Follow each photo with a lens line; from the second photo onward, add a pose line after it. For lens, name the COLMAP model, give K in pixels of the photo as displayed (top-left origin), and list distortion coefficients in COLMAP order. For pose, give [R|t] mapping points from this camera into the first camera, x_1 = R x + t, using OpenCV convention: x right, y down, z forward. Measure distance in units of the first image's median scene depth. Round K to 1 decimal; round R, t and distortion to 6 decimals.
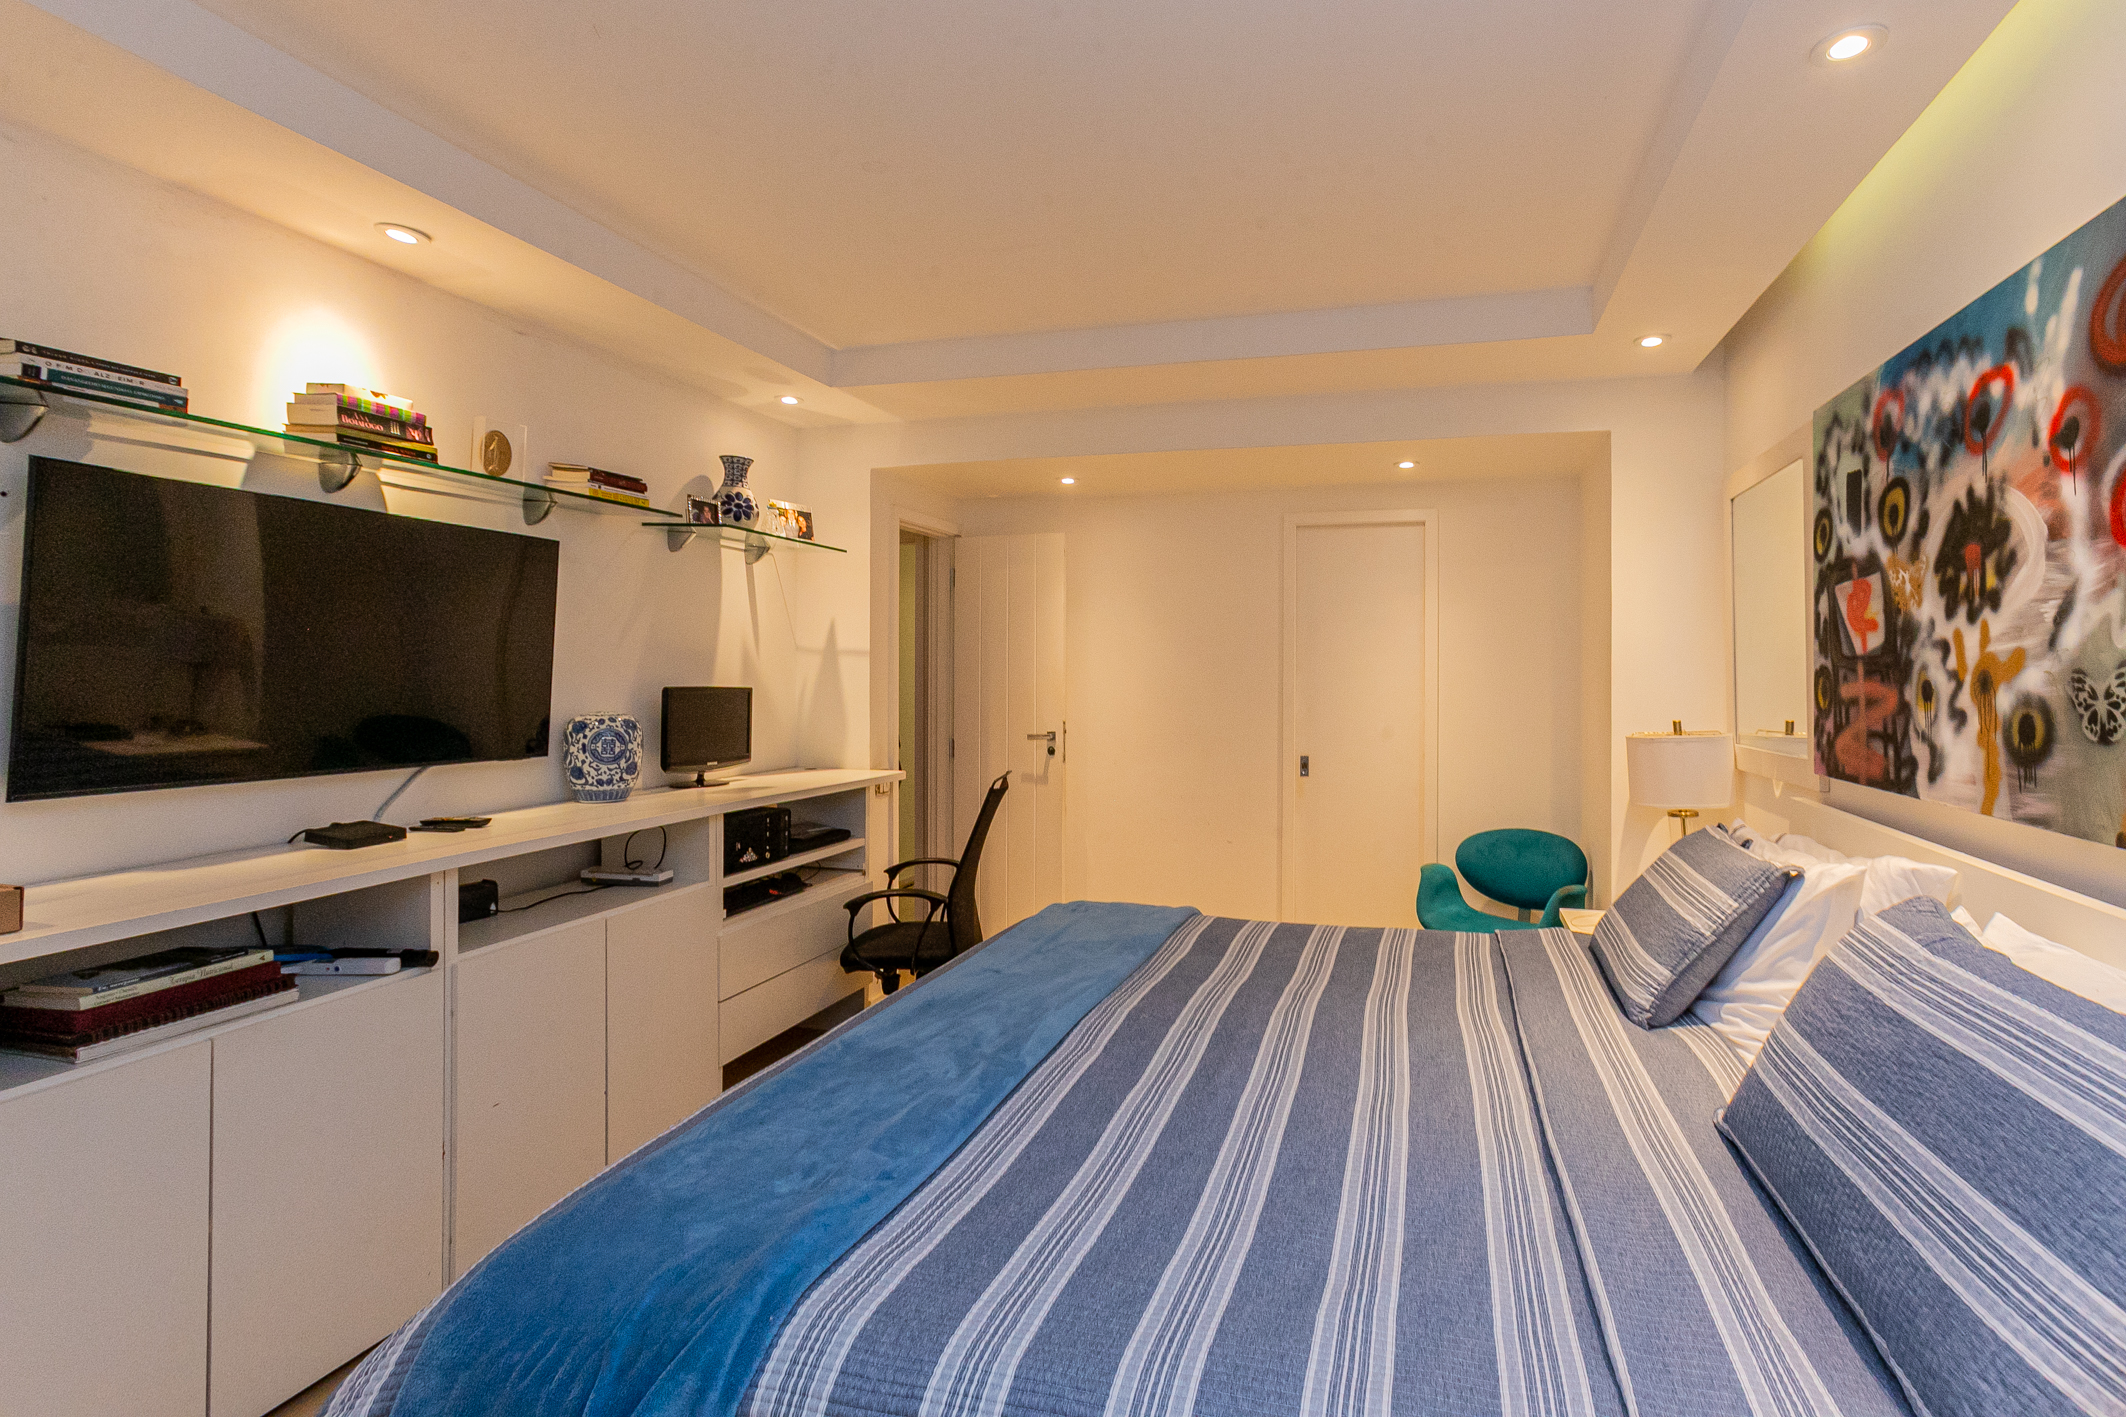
lens RADIAL K [[984.9, 0, 1195.8], [0, 984.9, 666.3], [0, 0, 1]] dist [0.013738, -0.000140]
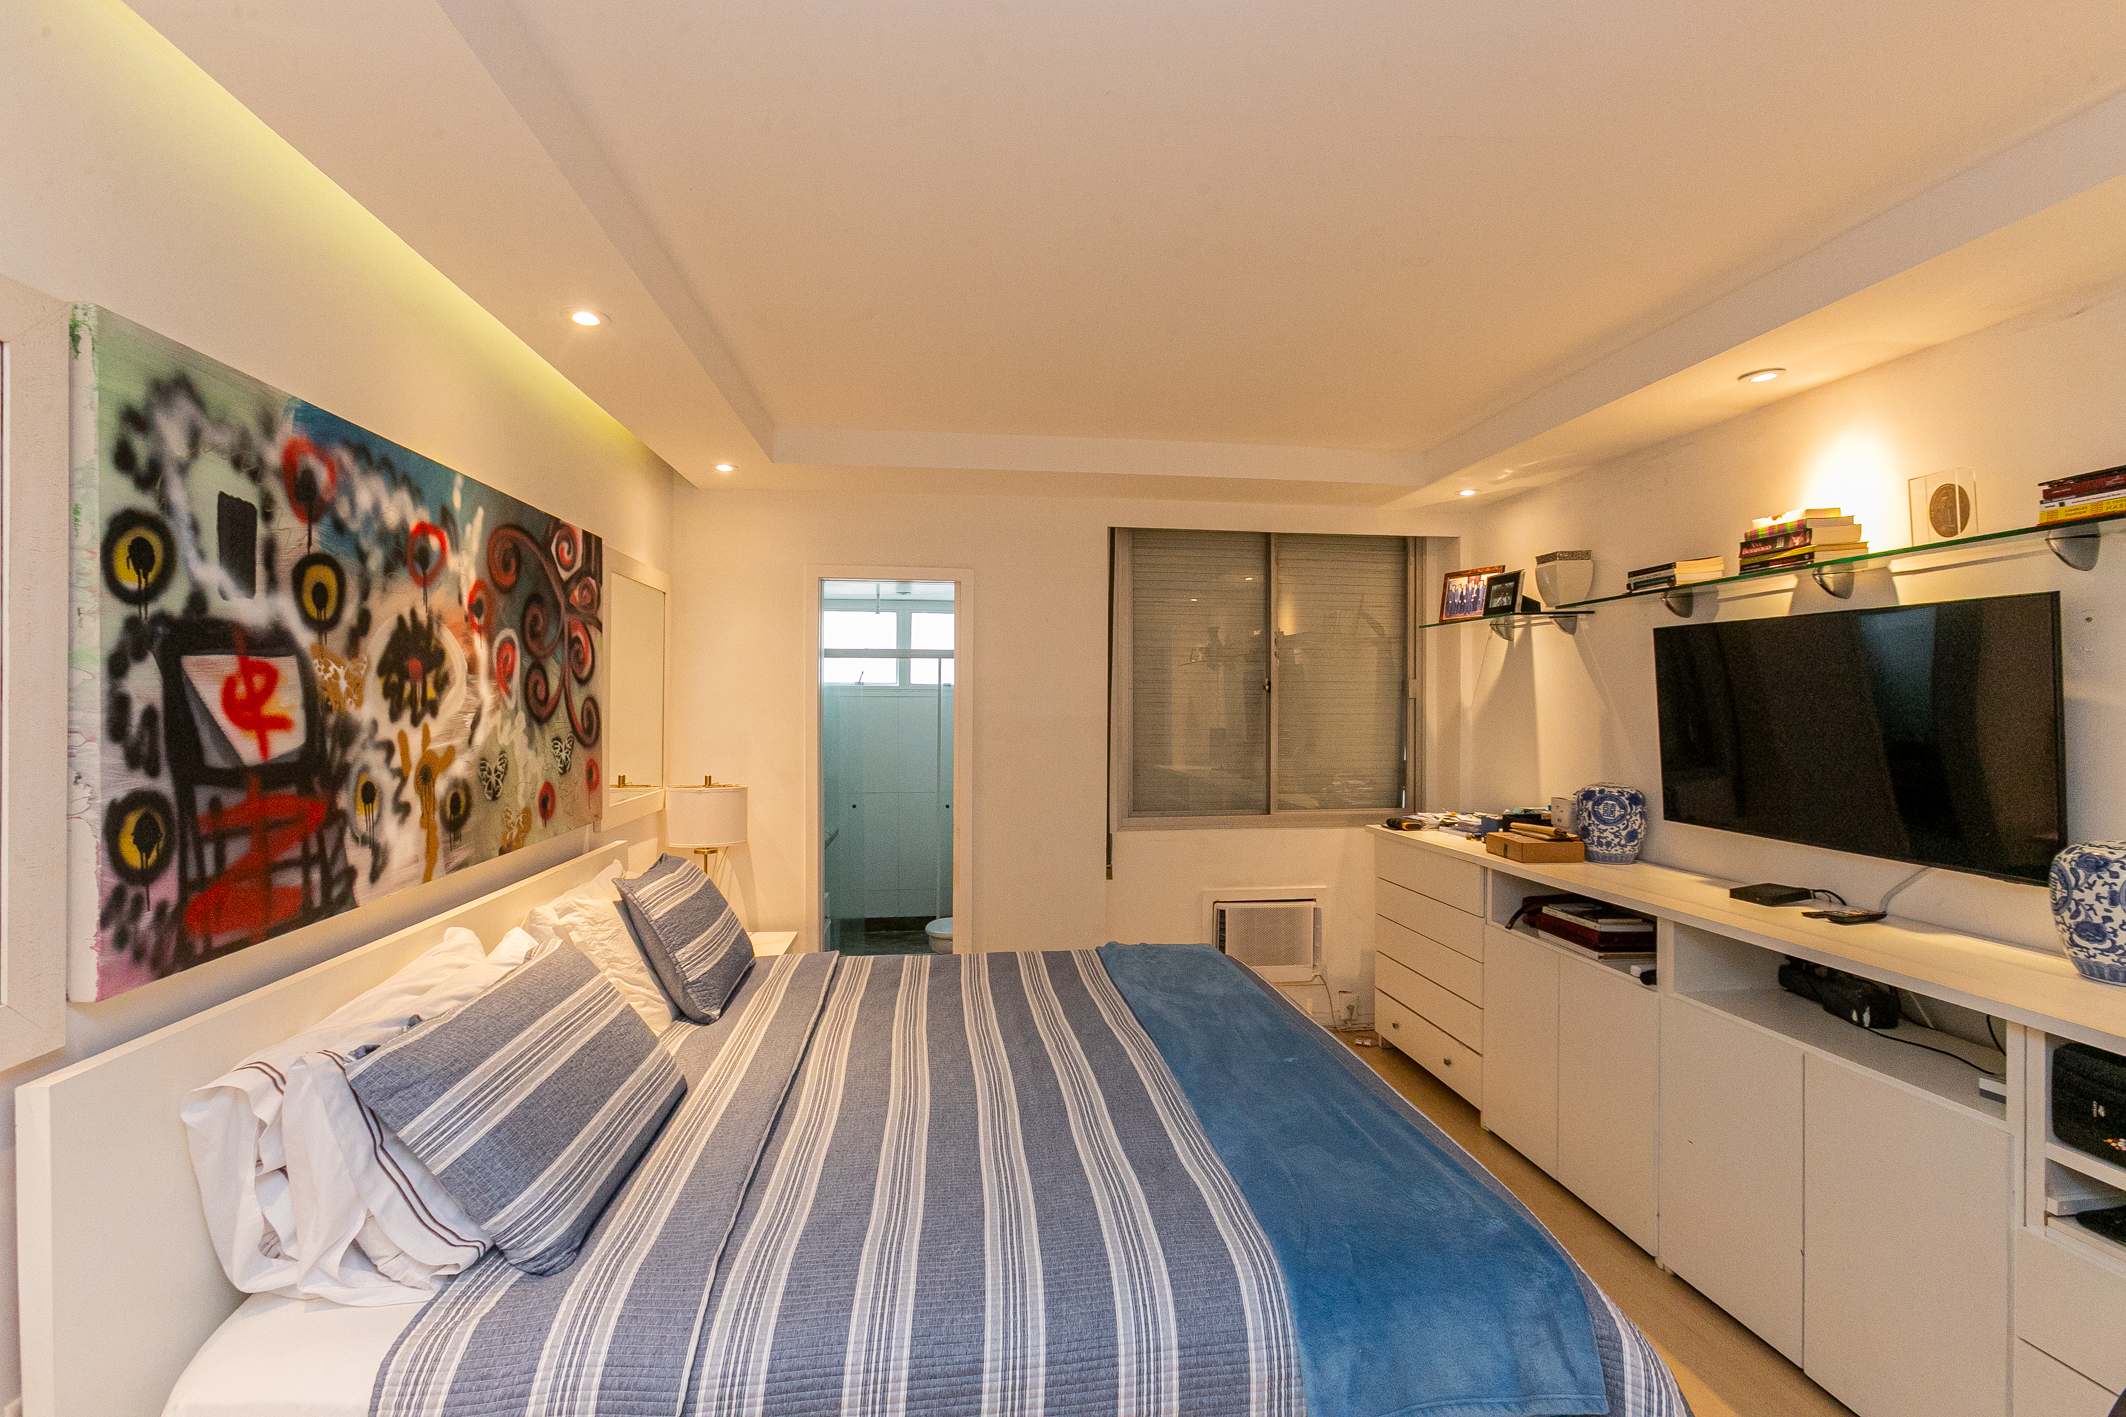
lens RADIAL K [[947.5, 0, 1062.3], [0, 947.5, 700.7], [0, 0, 1]] dist [-0.000445, 0.001070]
pose [[-0.936333, -0.004182, -0.351089, 0.430411], [-0.001889, 0.999975, -0.006874, -0.063146], [0.351109, -0.005773, -0.936317, 2.177082]]
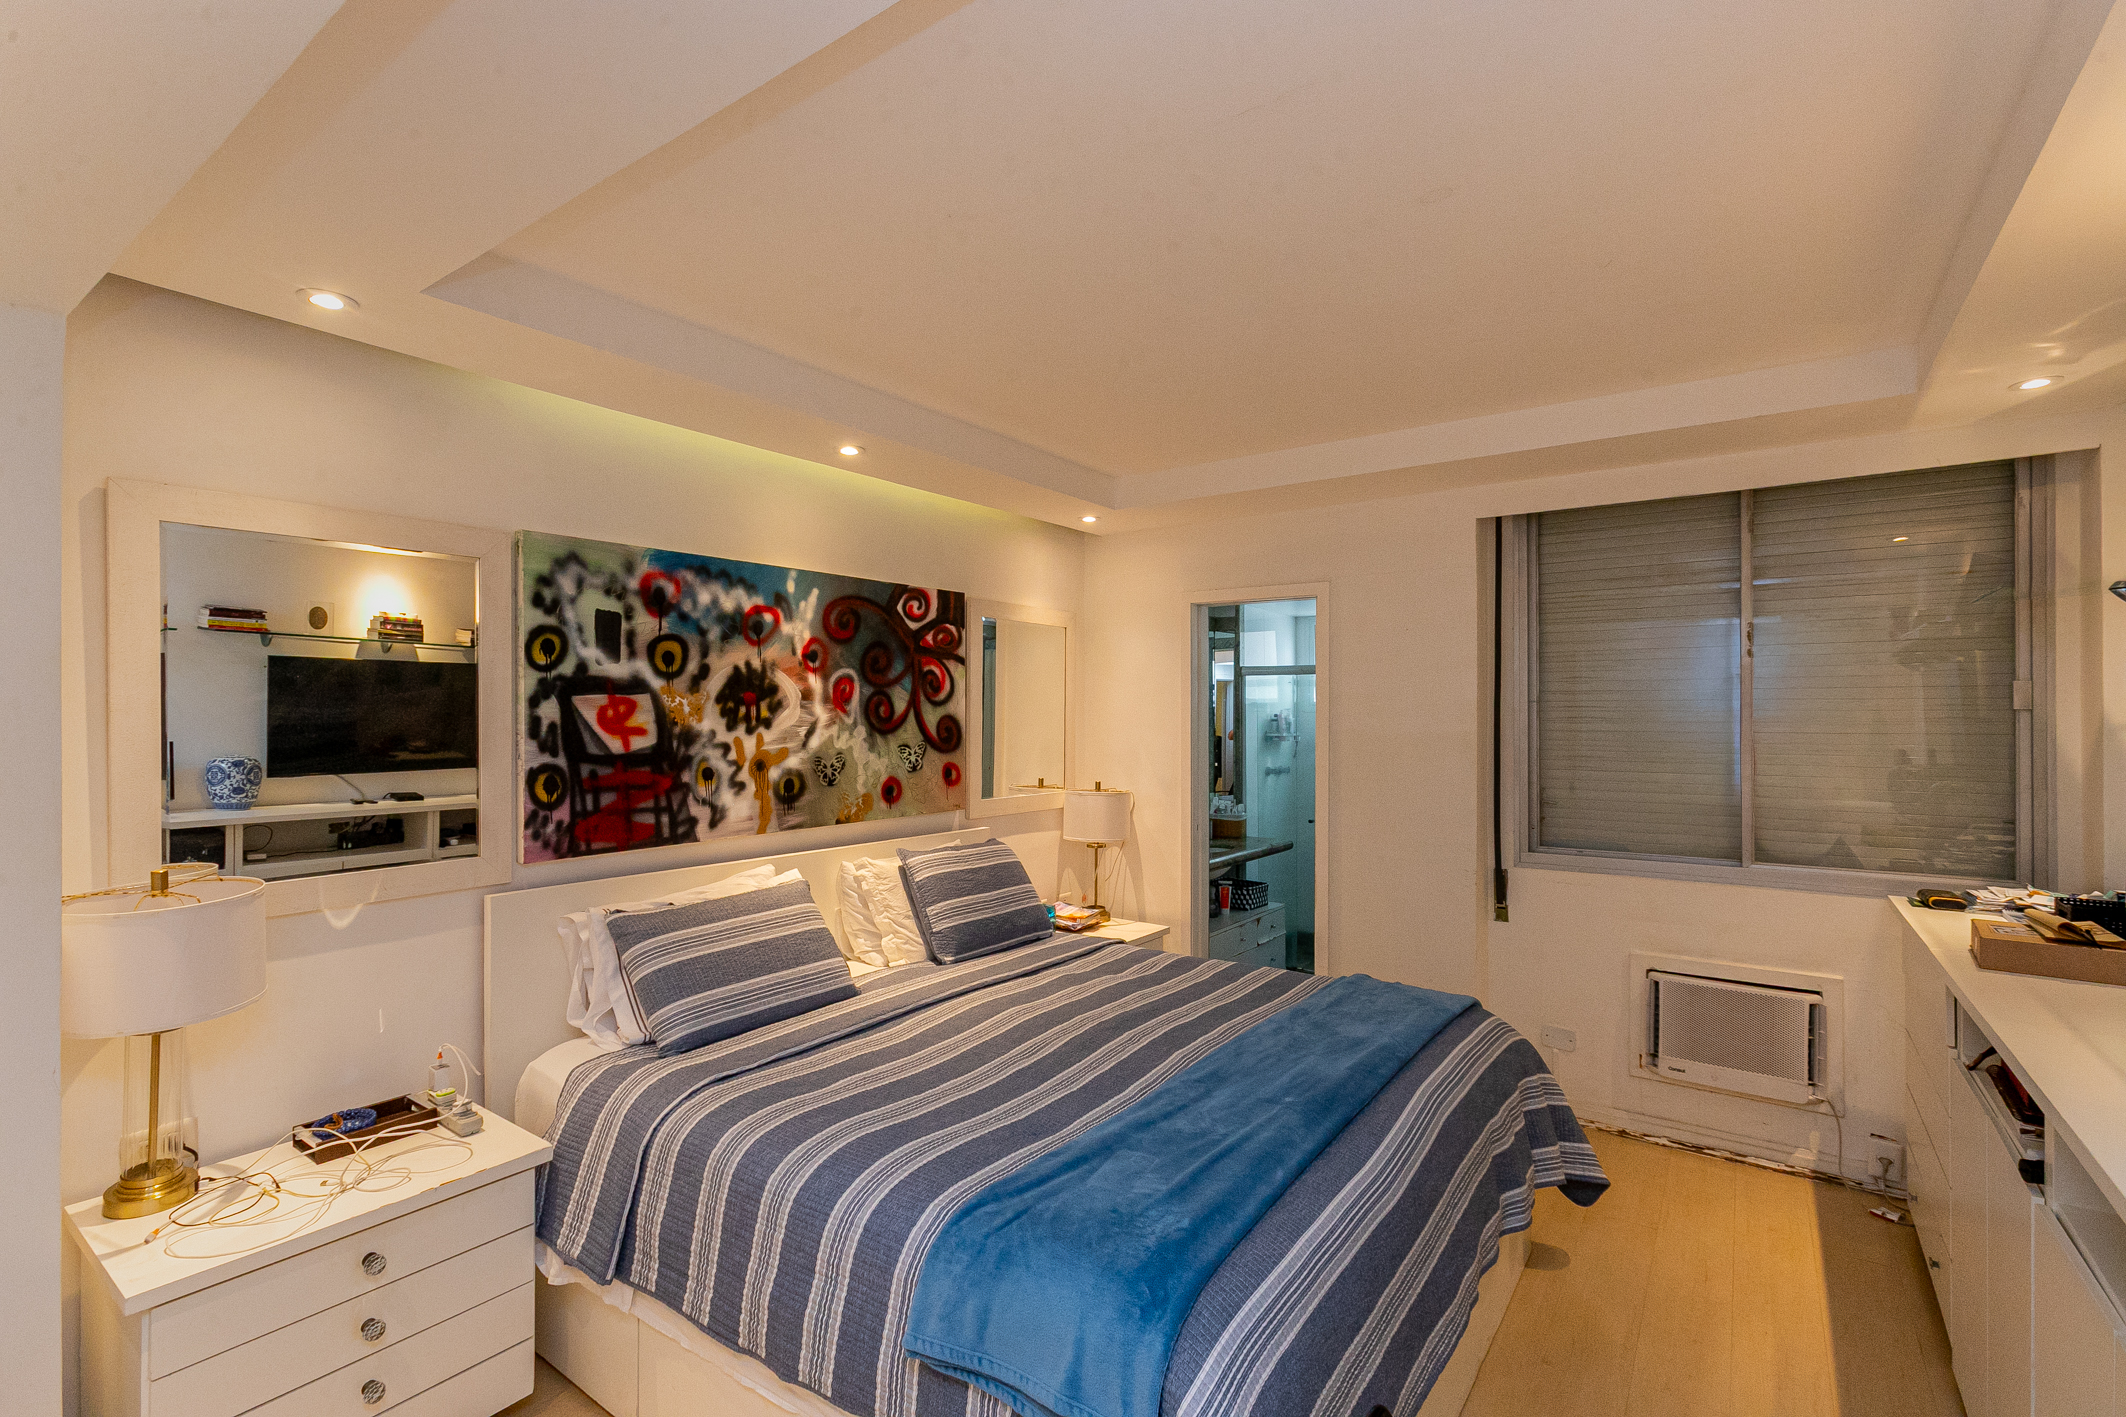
lens RADIAL K [[981.3, 0, 1034.2], [0, 981.3, 706.4], [0, 0, 1]] dist [-0.024654, 0.019714]
pose [[-0.919985, 0.003802, 0.391934, -0.407736], [-0.002256, 0.999885, -0.014994, -0.065390], [-0.391946, -0.014679, -0.919871, 2.335213]]
